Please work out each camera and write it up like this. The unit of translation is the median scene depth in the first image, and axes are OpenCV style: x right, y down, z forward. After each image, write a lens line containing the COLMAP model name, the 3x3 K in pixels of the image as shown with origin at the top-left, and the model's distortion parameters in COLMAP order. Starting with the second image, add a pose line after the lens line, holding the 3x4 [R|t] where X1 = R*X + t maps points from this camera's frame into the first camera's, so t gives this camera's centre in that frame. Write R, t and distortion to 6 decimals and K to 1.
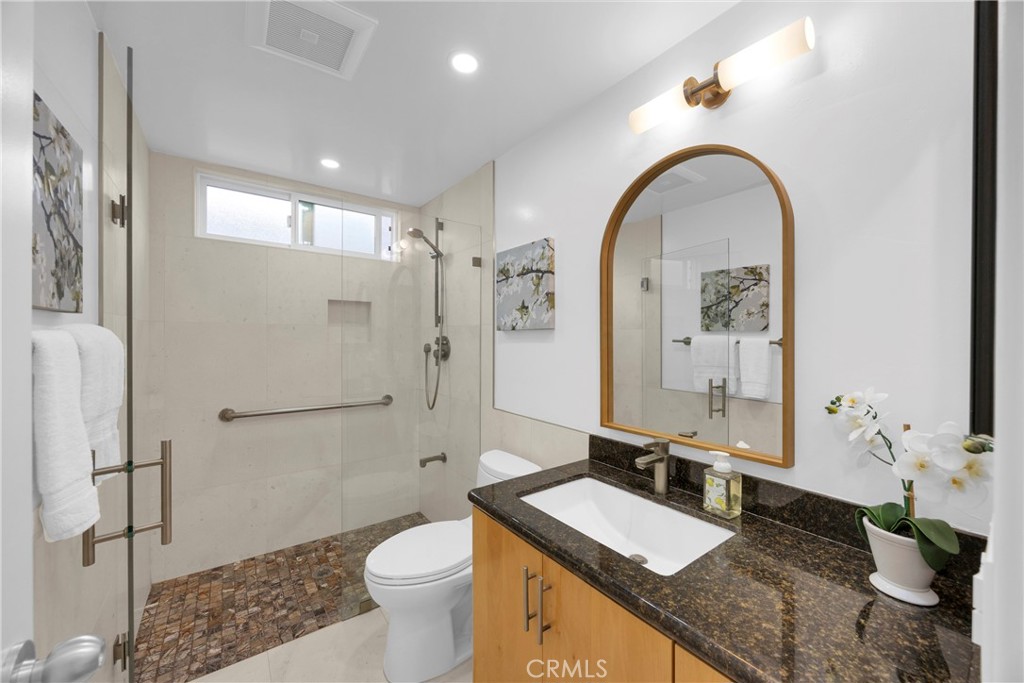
lens RADIAL K [[387.7, 0, 510.5], [0, 387.7, 340.3], [0, 0, 1]] dist [-0.003342, 0.001272]
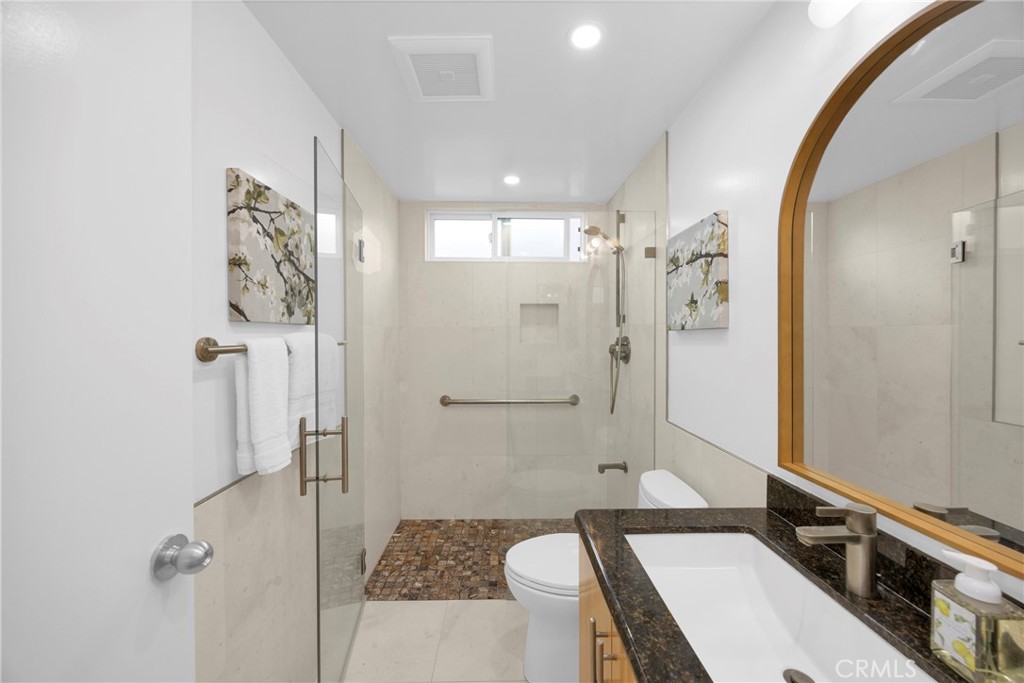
lens RADIAL K [[387.7, 0, 510.8], [0, 387.7, 340.2], [0, 0, 1]] dist [-0.003342, 0.001272]
pose [[0.817192, 0.001716, -0.576363, 0.202031], [0.000939, 0.999990, 0.004309, -0.008980], [0.576364, -0.004063, 0.817183, 0.122288]]
